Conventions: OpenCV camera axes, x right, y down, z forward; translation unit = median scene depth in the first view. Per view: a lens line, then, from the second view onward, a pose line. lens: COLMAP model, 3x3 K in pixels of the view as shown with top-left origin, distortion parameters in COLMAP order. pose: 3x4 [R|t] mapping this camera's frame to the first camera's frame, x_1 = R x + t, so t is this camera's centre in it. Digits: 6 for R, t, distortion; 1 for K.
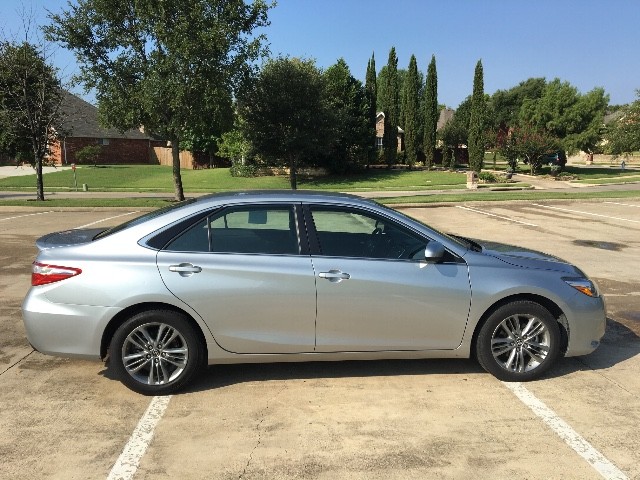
lens RADIAL K [[540.4, 0, 320.9], [0, 540.4, 245.5], [0, 0, 1]] dist [0.064857, -0.084833]
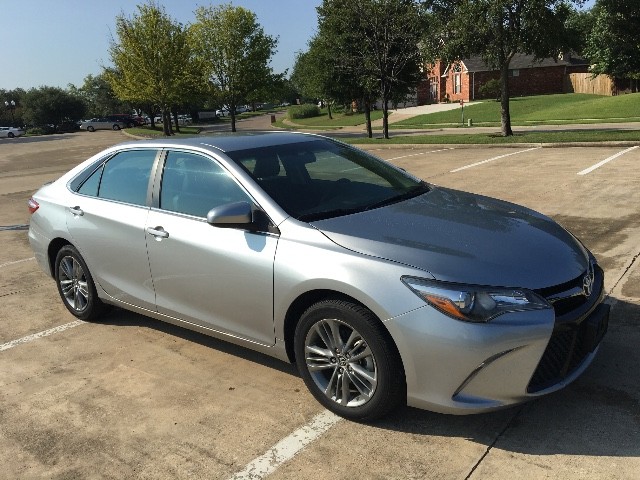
lens RADIAL K [[540.4, 0, 313.4], [0, 540.4, 242.9], [0, 0, 1]] dist [0.064857, -0.084833]
pose [[0.709163, 0.120762, -0.694625, 0.839697], [-0.039903, 0.990517, 0.131464, -0.056044], [0.703914, -0.065512, 0.707257, 0.550452]]
